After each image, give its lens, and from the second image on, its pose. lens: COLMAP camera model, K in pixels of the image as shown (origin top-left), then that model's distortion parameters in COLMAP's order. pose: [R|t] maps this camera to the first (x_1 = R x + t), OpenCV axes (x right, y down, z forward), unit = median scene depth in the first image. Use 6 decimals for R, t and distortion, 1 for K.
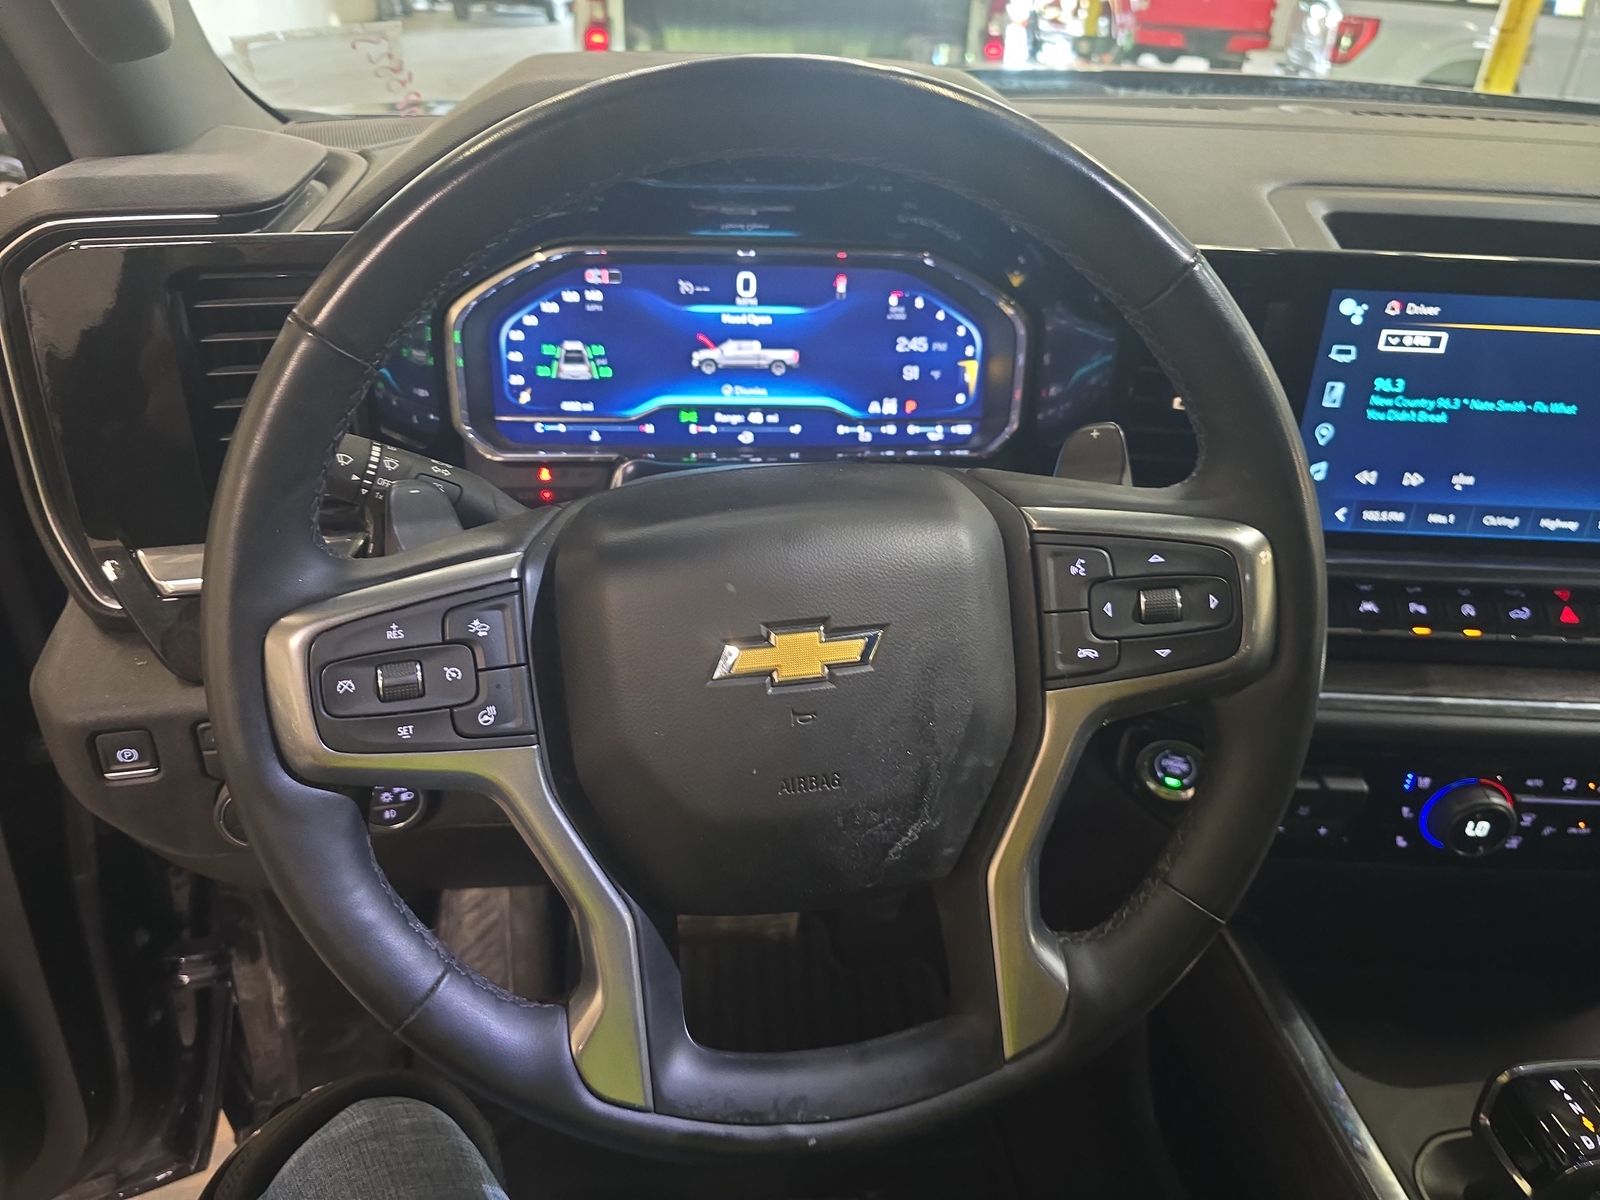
lens RADIAL K [[1051.6, 0, 787.0], [0, 1051.6, 597.9], [0, 0, 1]] dist [0.030806, -0.034647]
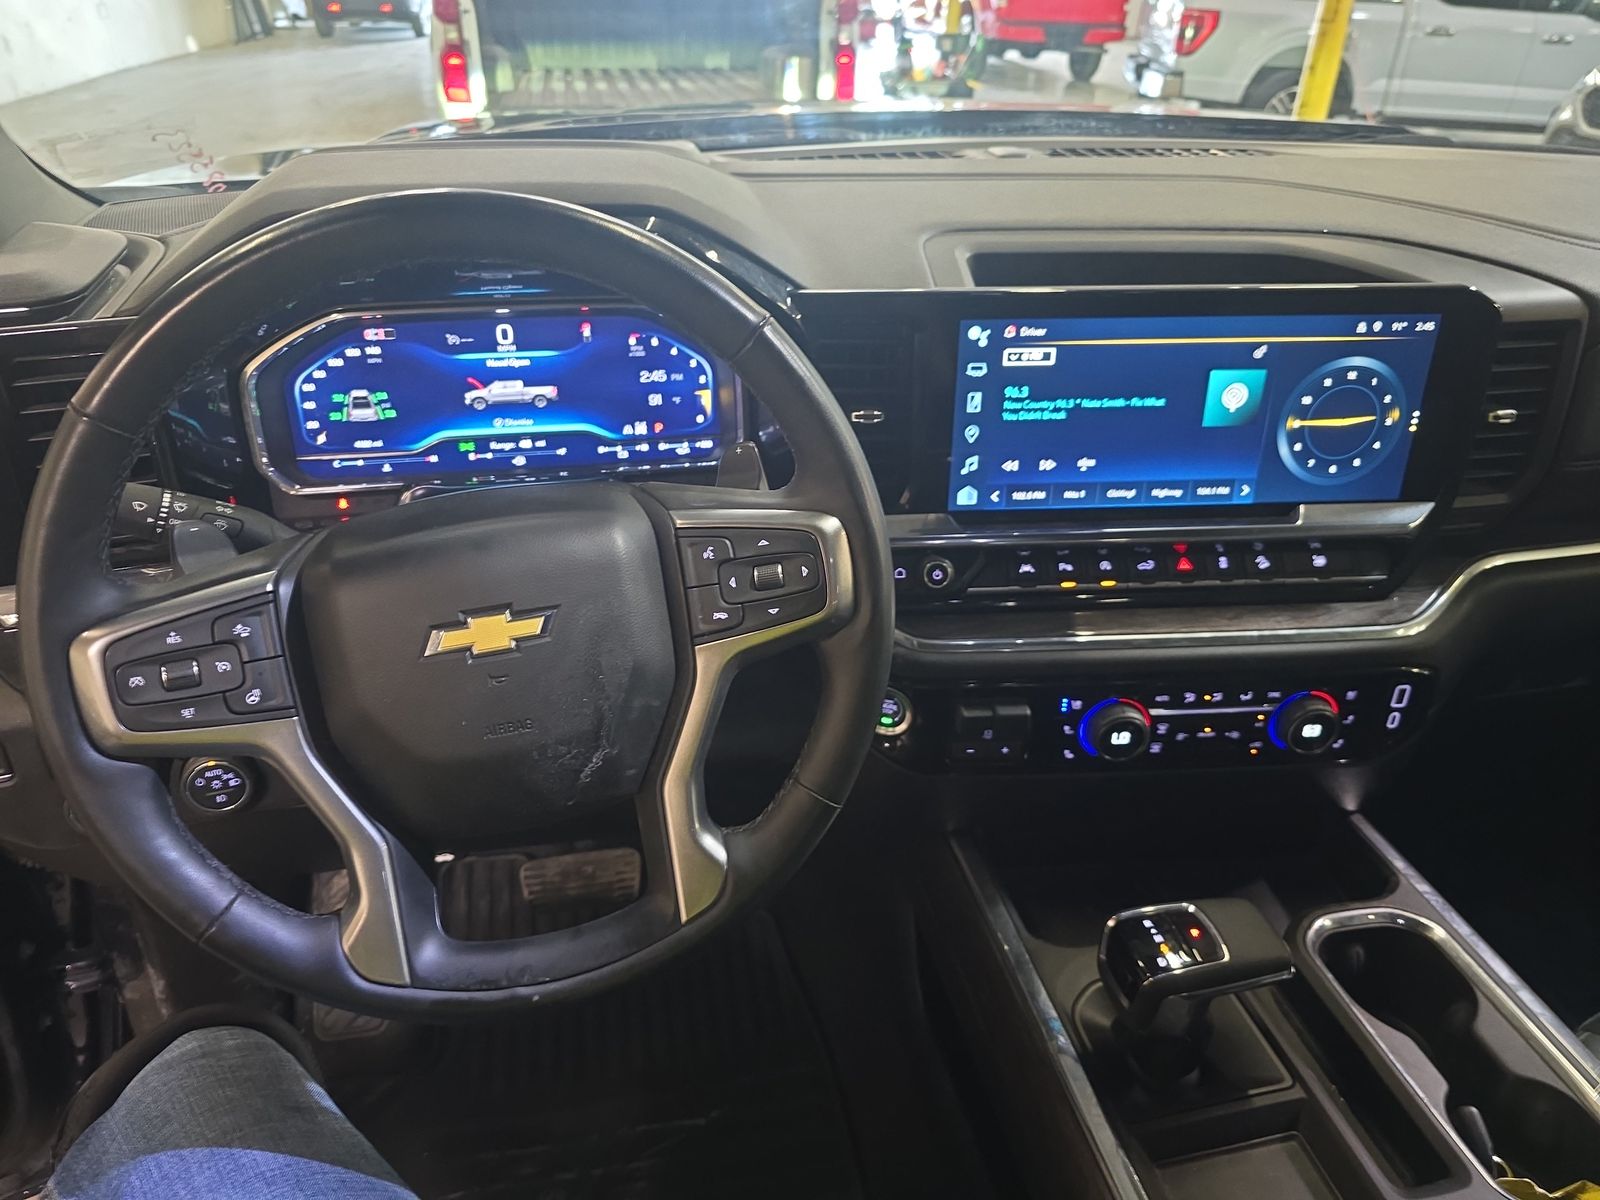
lens RADIAL K [[1051.6, 0, 789.7], [0, 1051.6, 599.7], [0, 0, 1]] dist [0.030806, -0.034647]
pose [[0.994612, -0.070787, 0.075737, 0.171954], [0.070599, 0.997491, 0.005170, 0.019100], [-0.075913, 0.000205, 0.997114, -0.216781]]
